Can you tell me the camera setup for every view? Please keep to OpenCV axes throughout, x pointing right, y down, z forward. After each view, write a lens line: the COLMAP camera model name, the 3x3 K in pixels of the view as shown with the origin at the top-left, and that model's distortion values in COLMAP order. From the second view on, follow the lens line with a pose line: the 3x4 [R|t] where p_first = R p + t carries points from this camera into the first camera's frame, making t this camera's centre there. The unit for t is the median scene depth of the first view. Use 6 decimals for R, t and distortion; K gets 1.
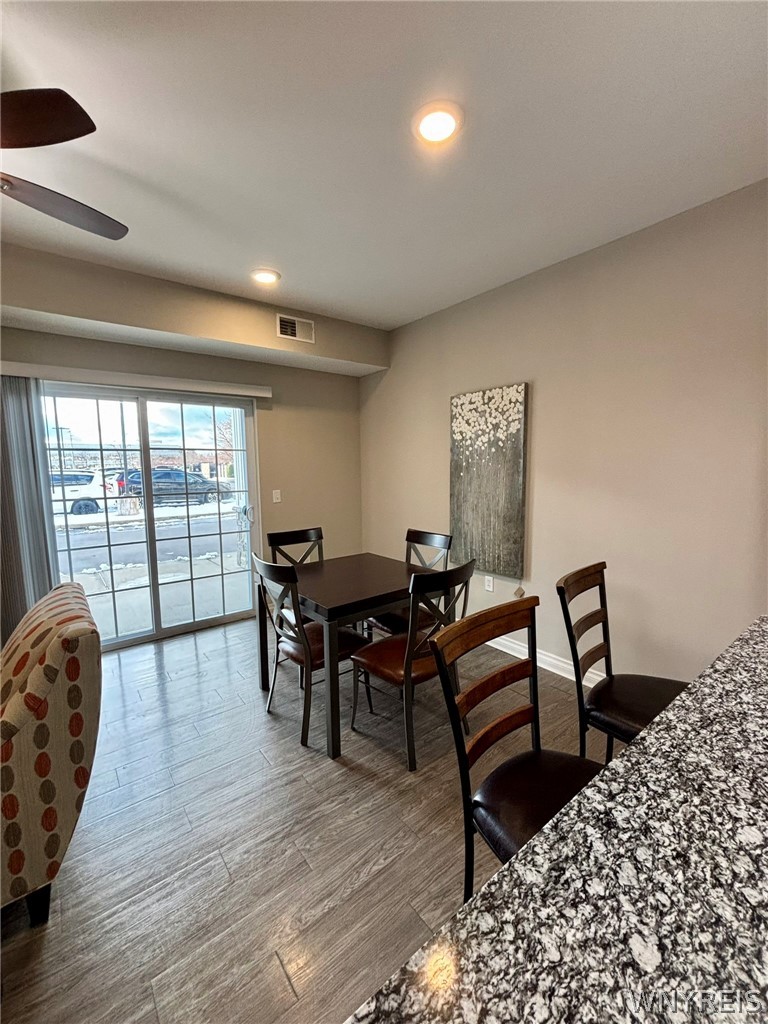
lens RADIAL K [[421.5, 0, 380.9], [0, 421.5, 513.8], [0, 0, 1]] dist [0.003003, -0.001022]
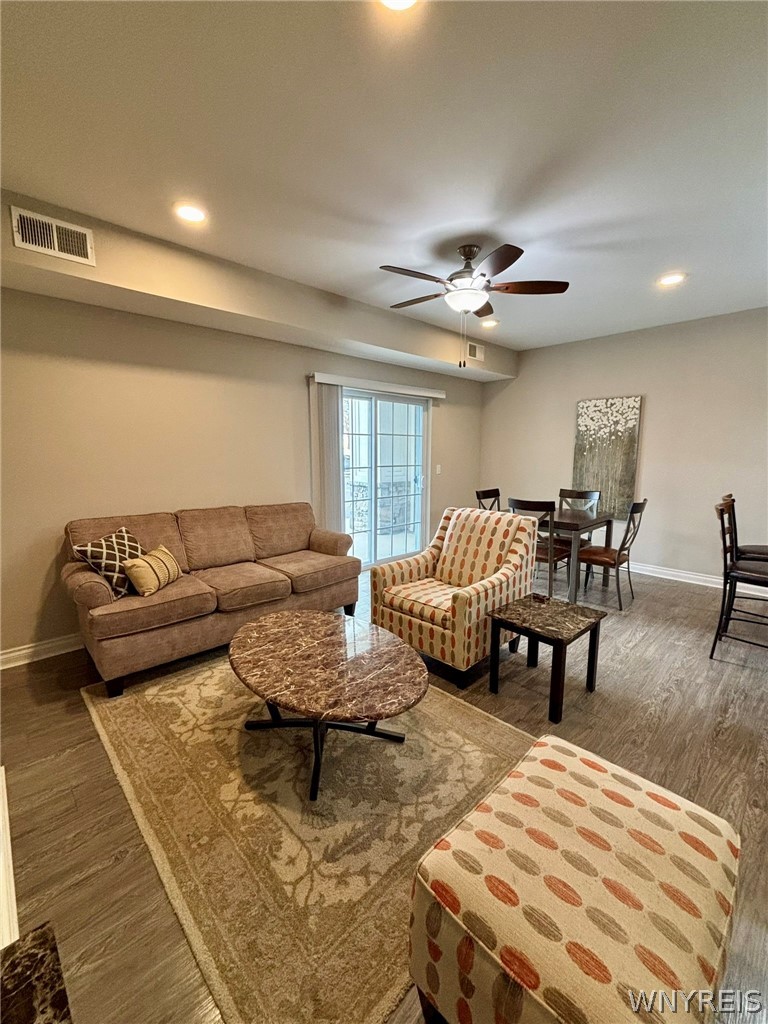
lens RADIAL K [[421.5, 0, 391.3], [0, 421.5, 508.5], [0, 0, 1]] dist [0.003003, -0.001022]
pose [[0.993358, -0.008967, 0.114718, -0.704375], [0.006448, 0.999730, 0.022310, 0.067233], [-0.114887, -0.021422, 0.993148, -0.440637]]
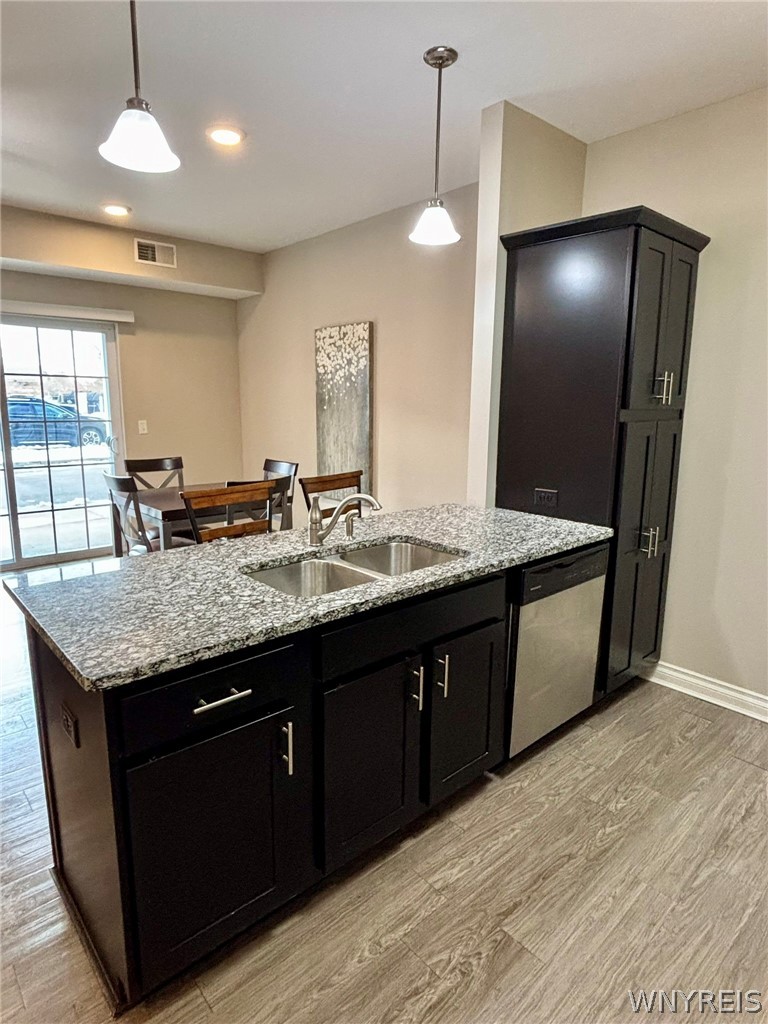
lens RADIAL K [[584.7, 0, 387.9], [0, 584.7, 515.5], [0, 0, 1]] dist [-0.008353, -0.003420]
pose [[0.996379, 0.006886, 0.084744, 0.237386], [-0.013437, 0.996942, 0.076986, 0.058224], [-0.083955, -0.077846, 0.993424, -0.459589]]
